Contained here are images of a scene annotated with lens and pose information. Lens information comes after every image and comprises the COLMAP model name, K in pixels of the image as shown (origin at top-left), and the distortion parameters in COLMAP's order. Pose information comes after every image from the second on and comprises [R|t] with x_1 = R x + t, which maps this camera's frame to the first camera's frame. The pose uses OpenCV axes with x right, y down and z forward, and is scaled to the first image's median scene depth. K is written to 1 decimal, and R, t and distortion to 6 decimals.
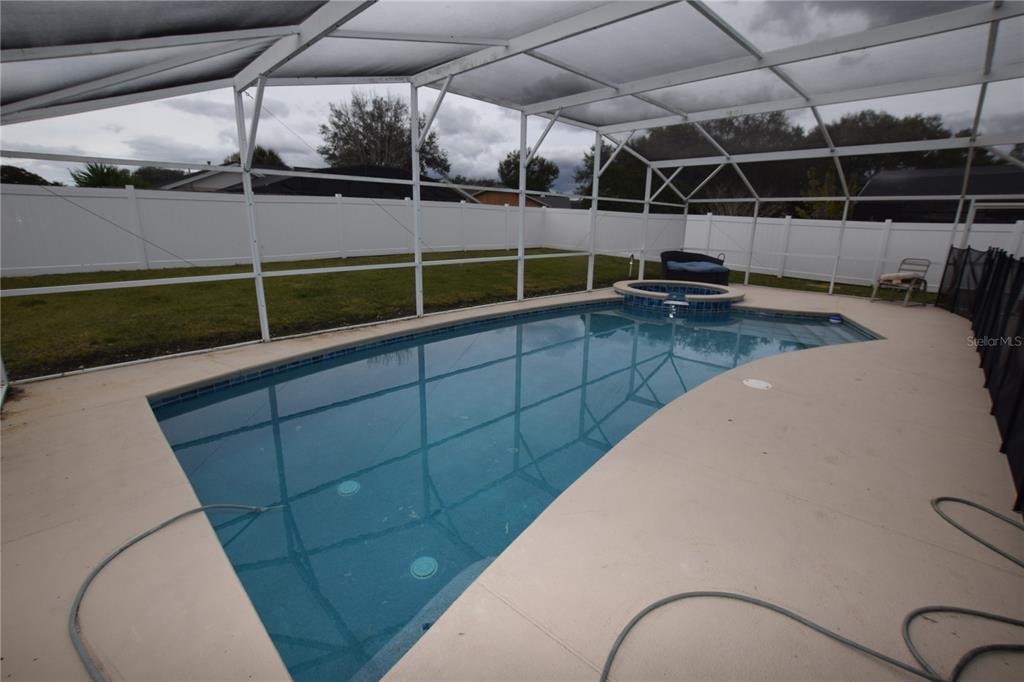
lens RADIAL K [[465.9, 0, 512.0], [0, 465.9, 341.0], [0, 0, 1]] dist [-0.047856, 0.000141]
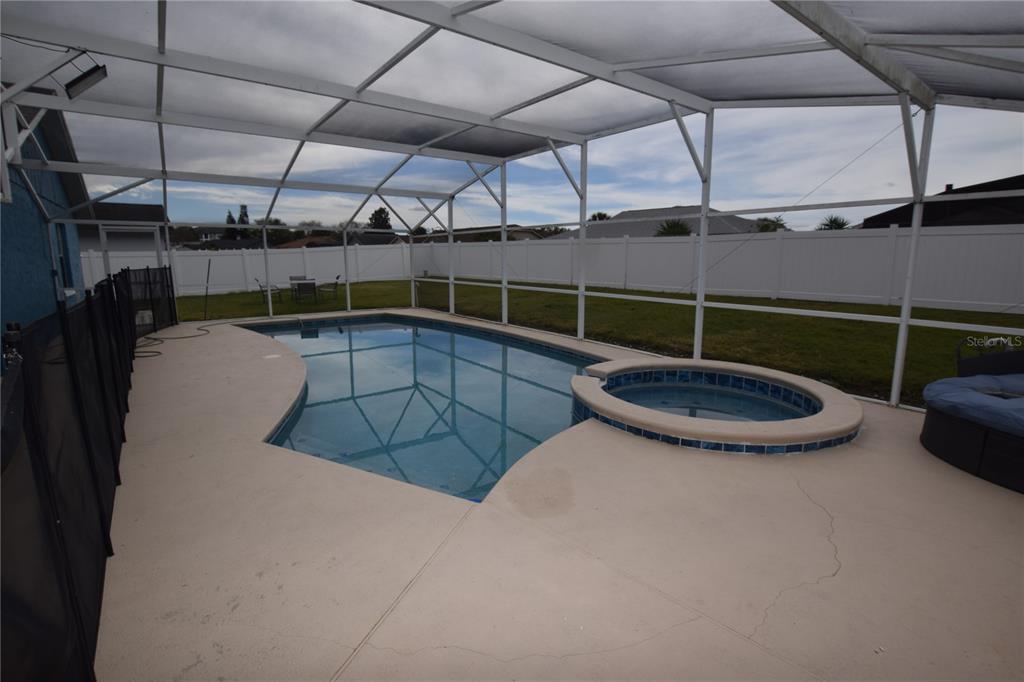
lens RADIAL K [[461.4, 0, 512.0], [0, 461.4, 341.0], [0, 0, 1]] dist [-0.000895, -0.000033]
pose [[-0.124522, 0.167147, -0.978037, 0.943588], [-0.250620, 0.948448, 0.193999, -0.228310], [0.960044, 0.269272, -0.076213, 0.930265]]
